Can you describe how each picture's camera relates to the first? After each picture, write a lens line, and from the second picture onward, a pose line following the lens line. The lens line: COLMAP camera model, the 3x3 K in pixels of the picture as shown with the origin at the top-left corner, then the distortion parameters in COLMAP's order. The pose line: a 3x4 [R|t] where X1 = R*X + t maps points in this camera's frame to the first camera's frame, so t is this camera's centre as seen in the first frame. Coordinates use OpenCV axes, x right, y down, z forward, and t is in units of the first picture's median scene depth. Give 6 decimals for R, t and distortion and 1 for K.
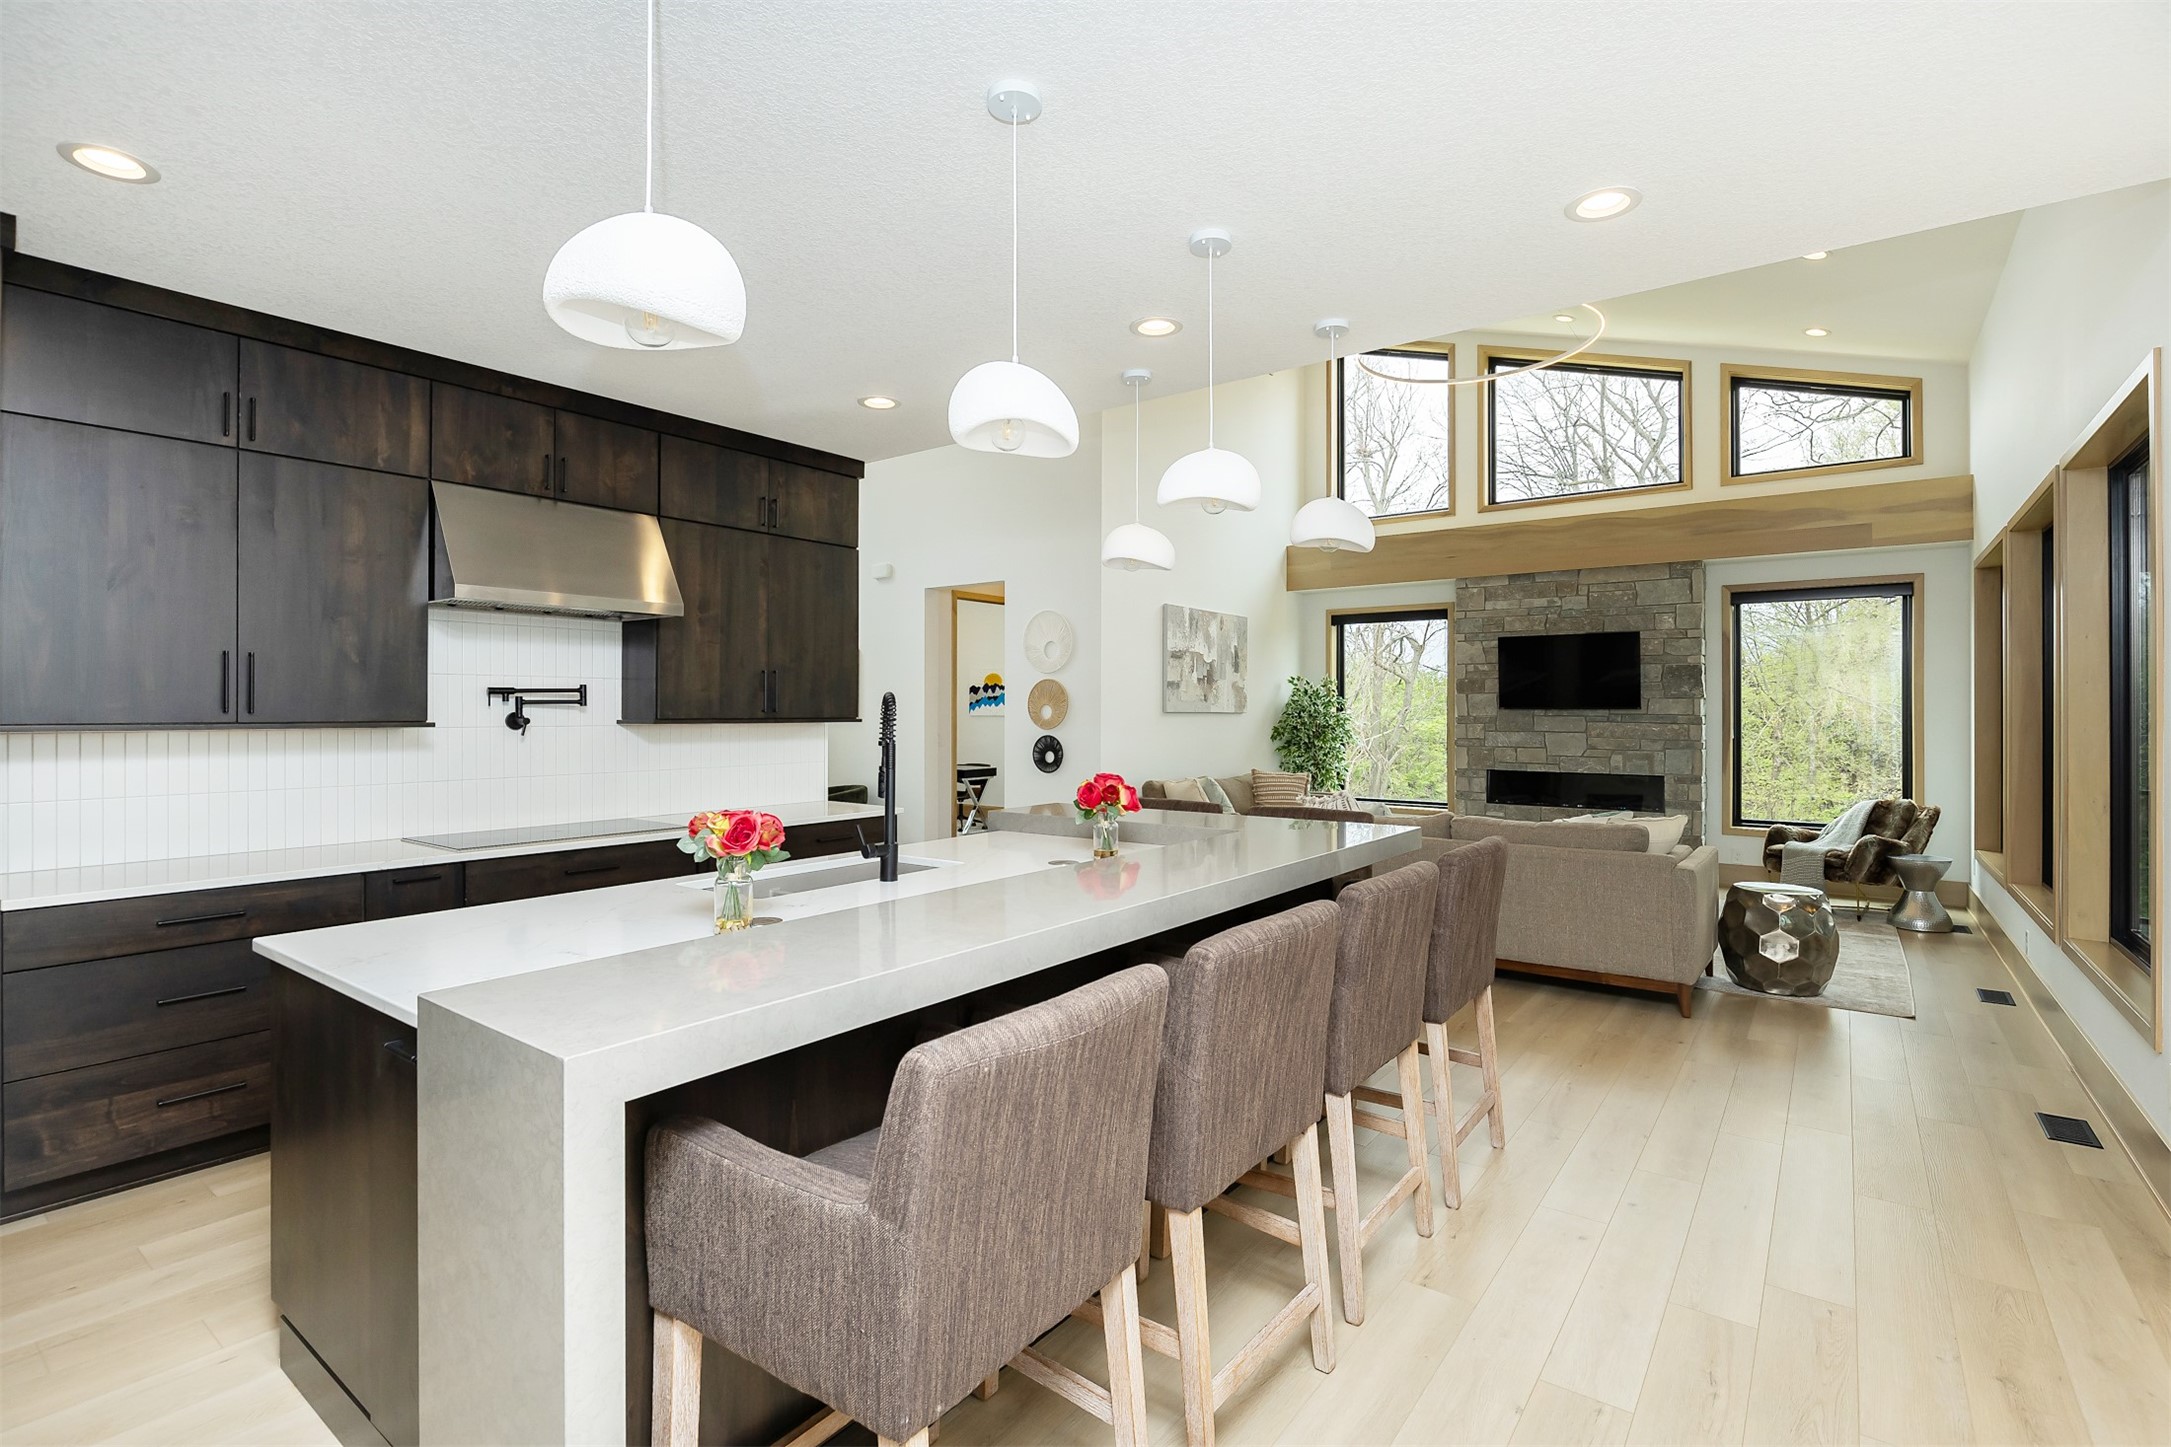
lens RADIAL K [[1027.4, 0, 1086.0], [0, 1027.4, 706.3], [0, 0, 1]] dist [-0.000528, -0.001100]
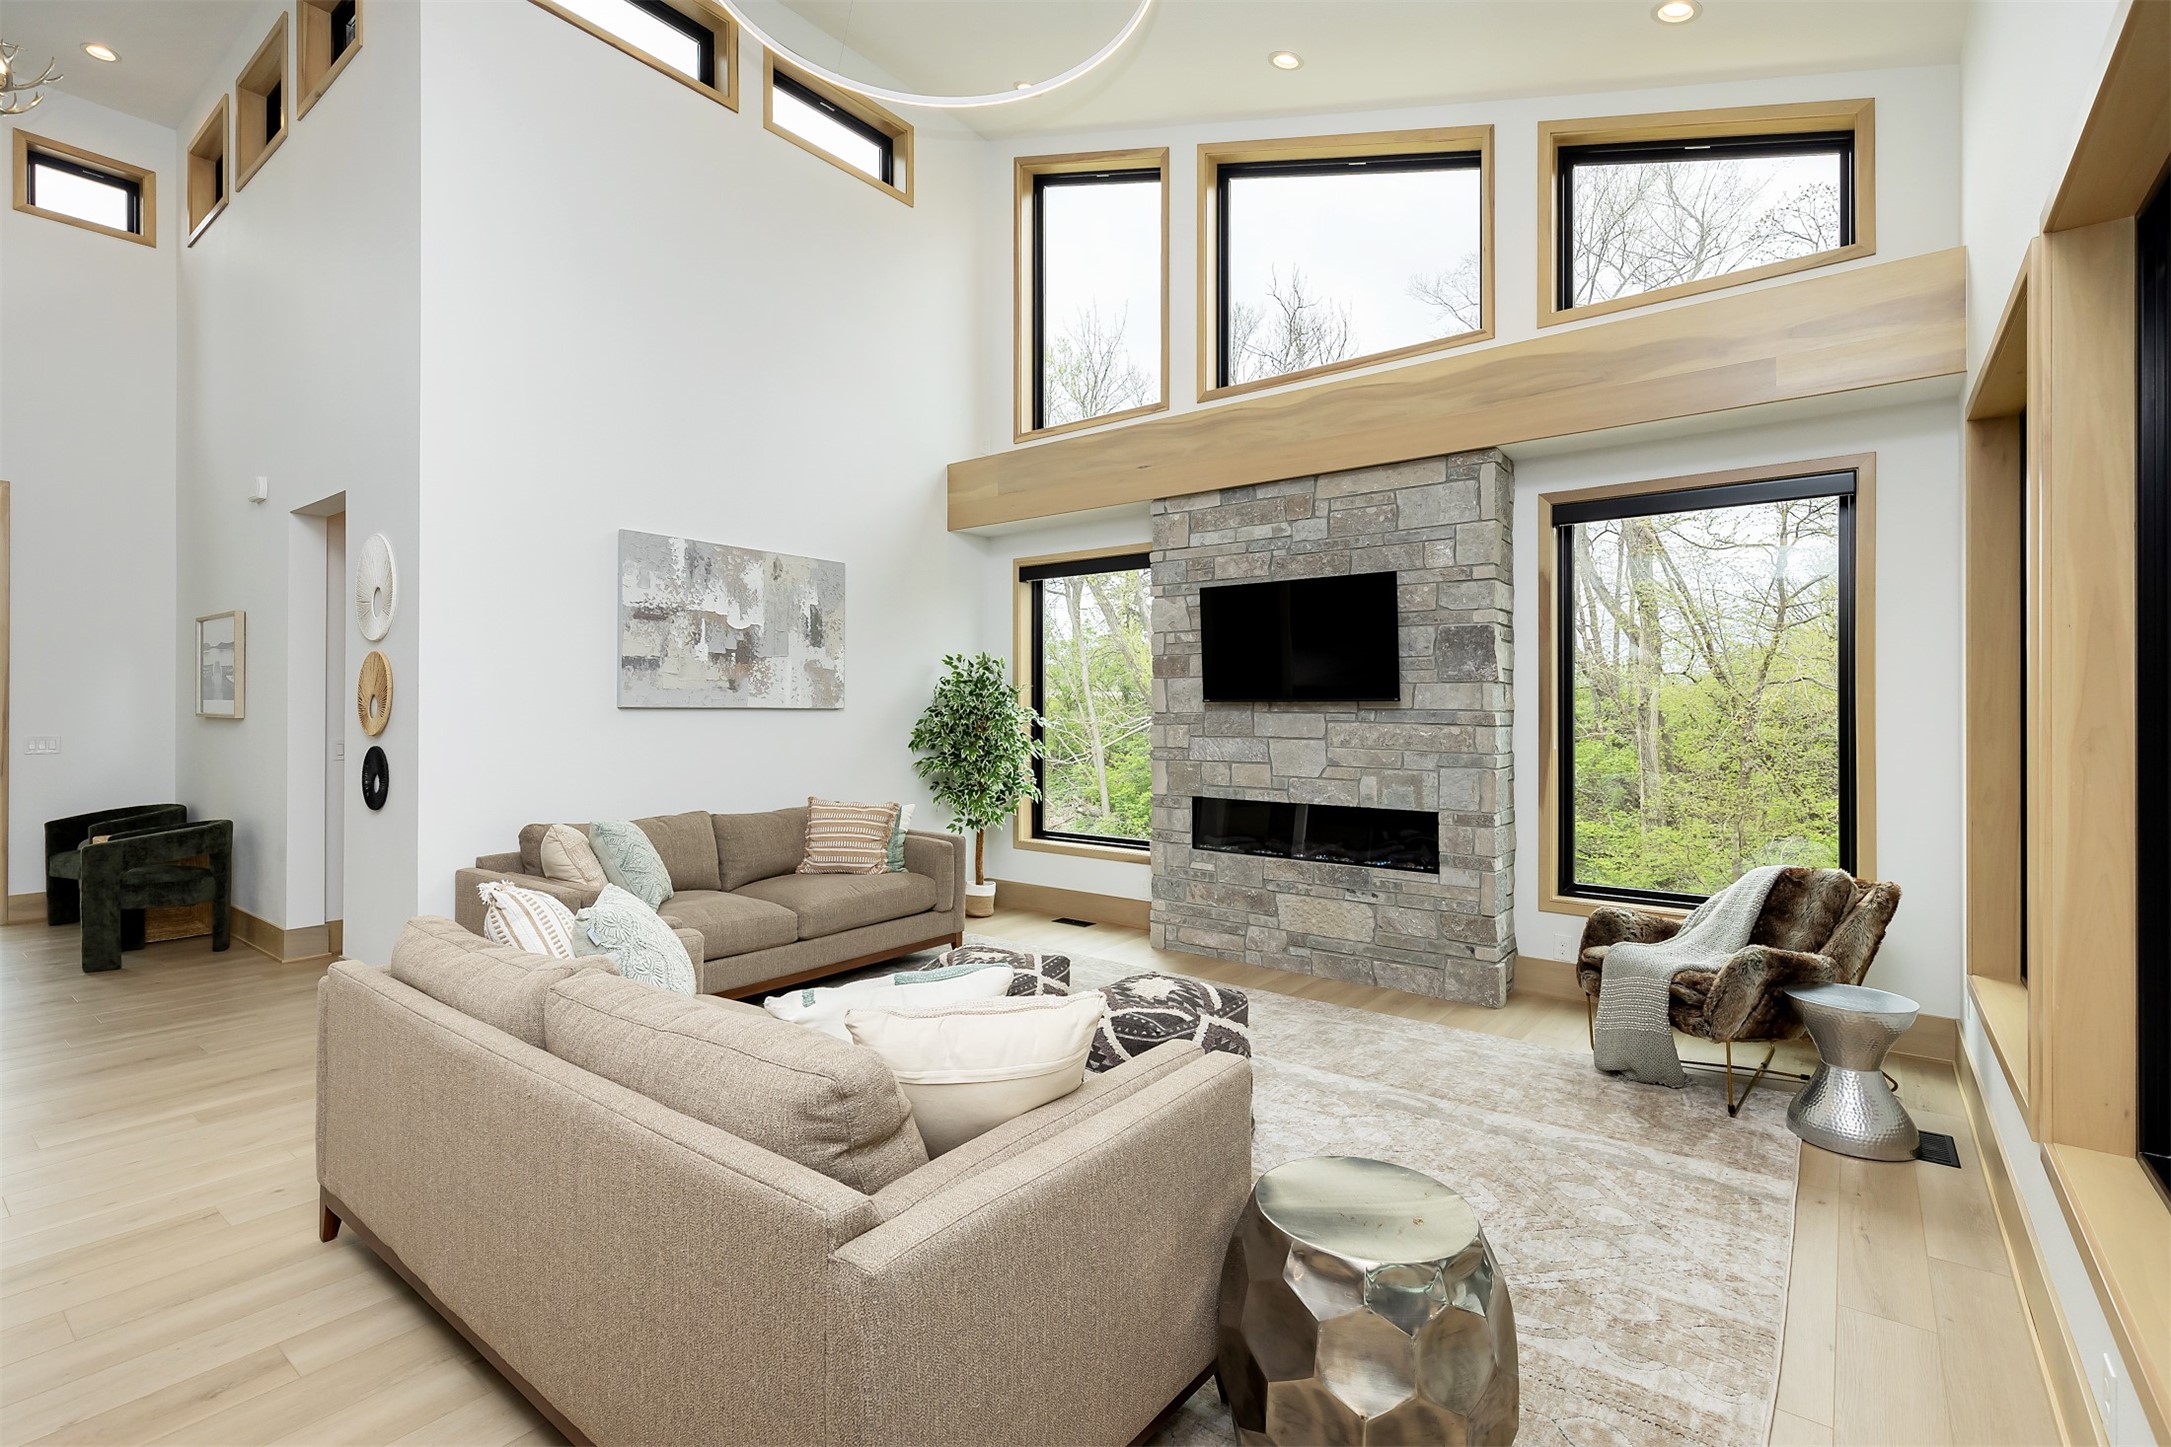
lens RADIAL K [[998.9, 0, 1082.4], [0, 998.9, 703.4], [0, 0, 1]] dist [0.007925, 0.000307]
pose [[0.999717, -0.001022, -0.023758, 0.365131], [0.001004, 0.999999, -0.000798, 0.004394], [0.023758, 0.000774, 0.999717, 0.407926]]
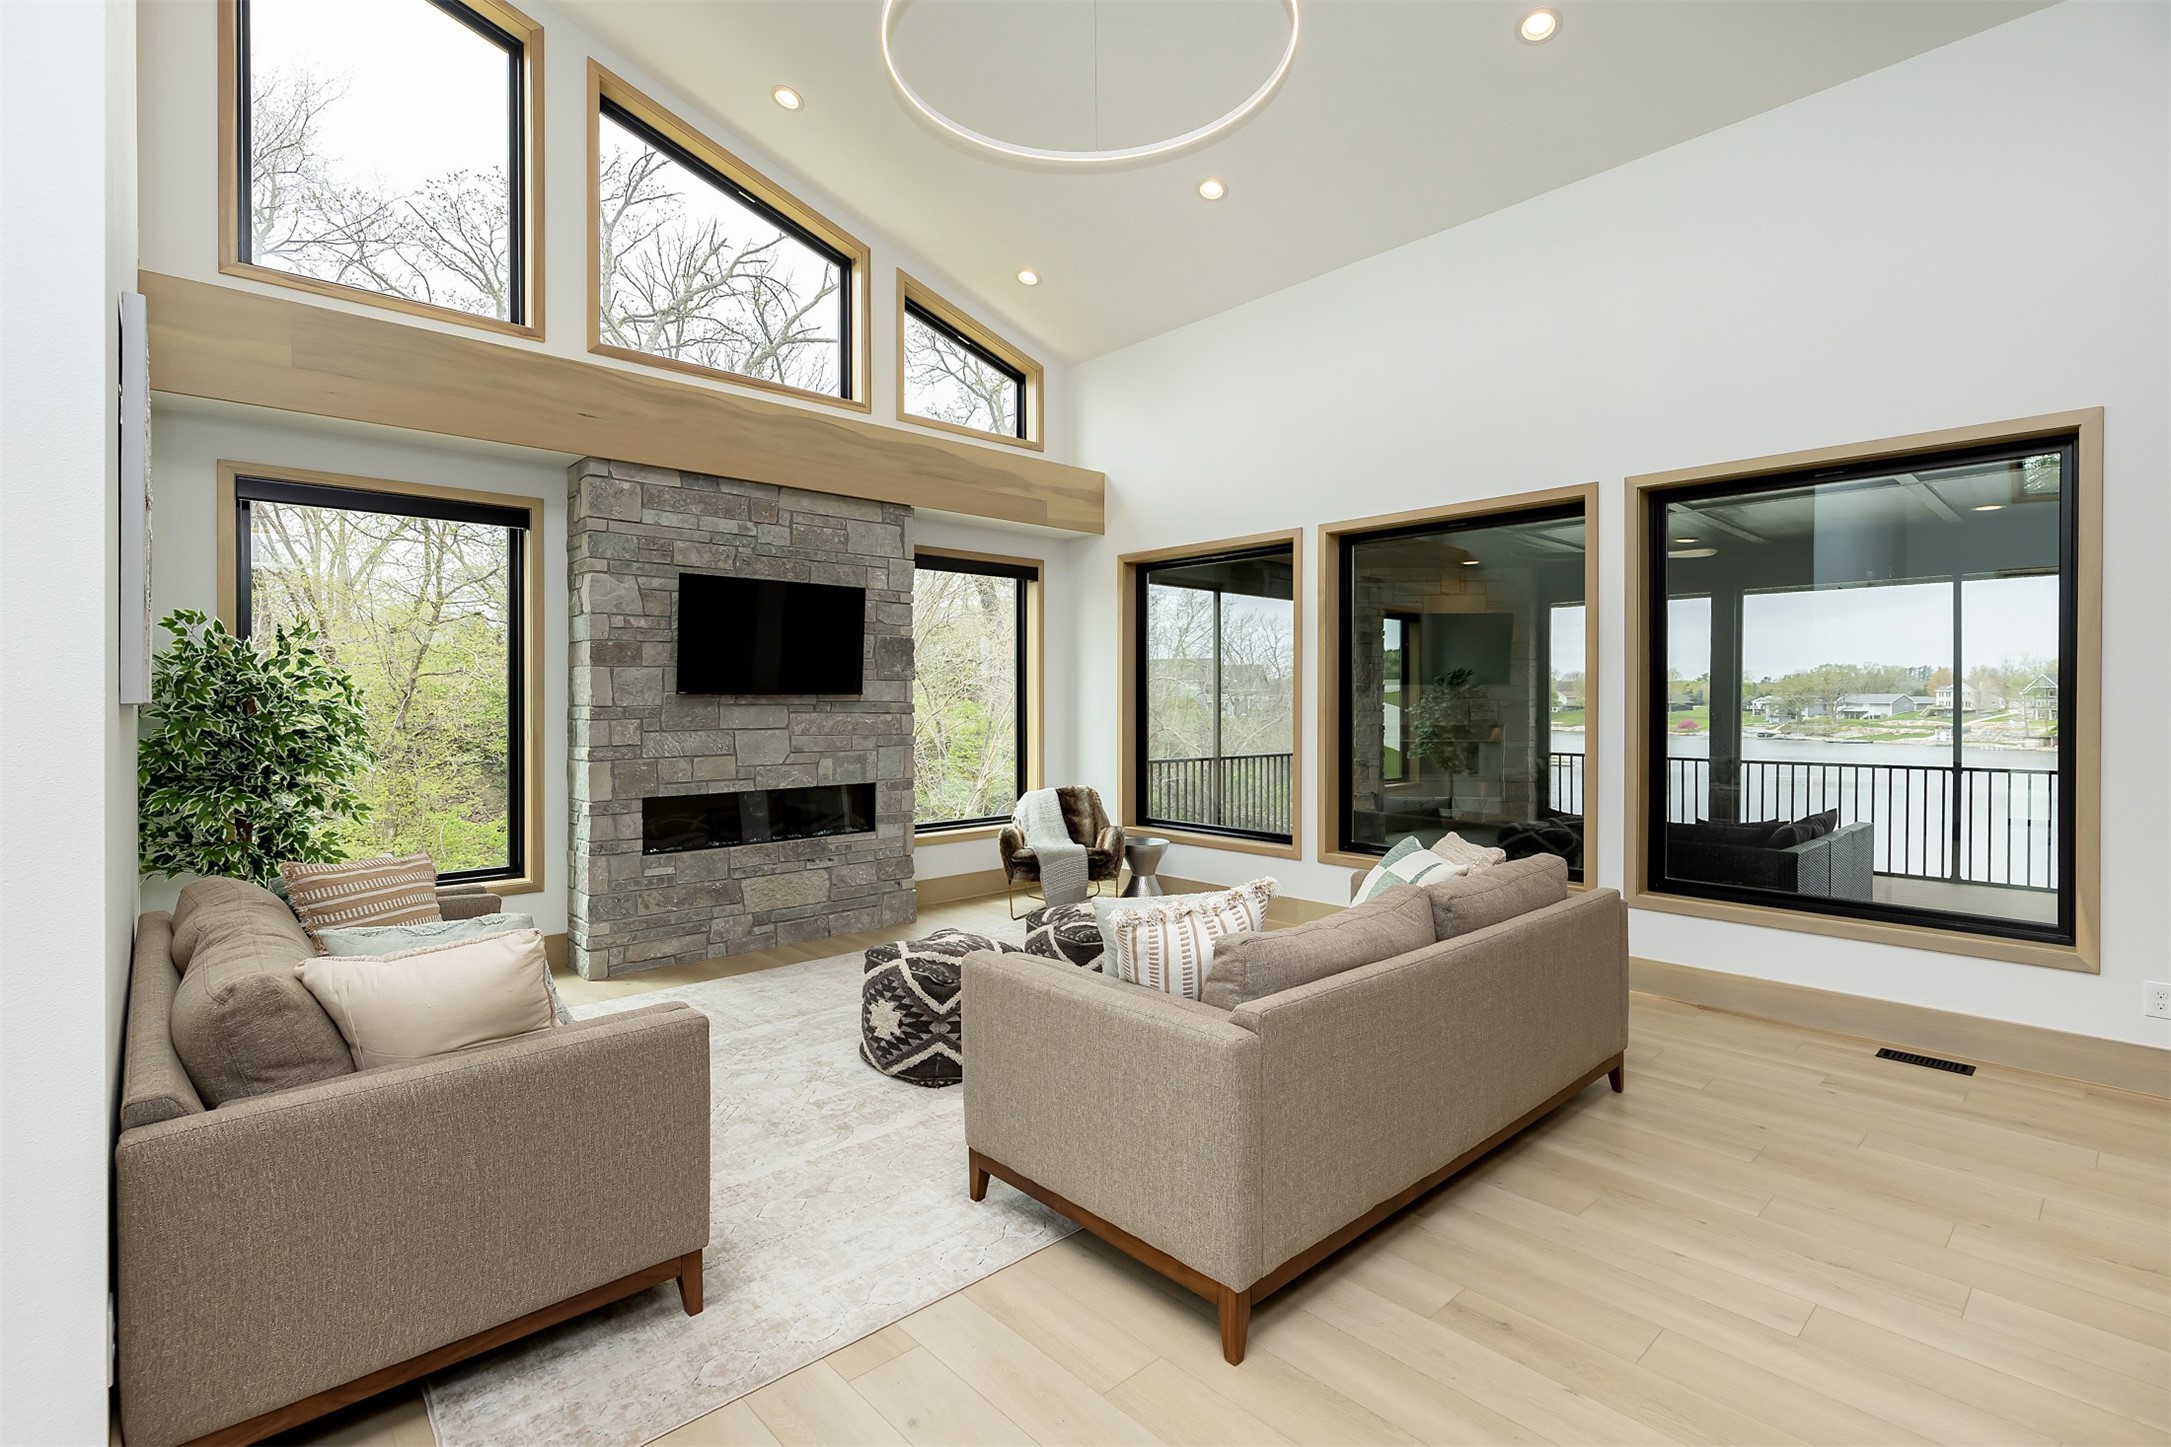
lens RADIAL K [[998.9, 0, 1082.4], [0, 998.9, 703.4], [0, 0, 1]] dist [0.007925, 0.000307]
pose [[0.184230, -0.008389, 0.982847, -0.131549], [-0.004255, 0.999947, 0.009332, 0.001740], [-0.982874, -0.005901, 0.184185, 0.706888]]
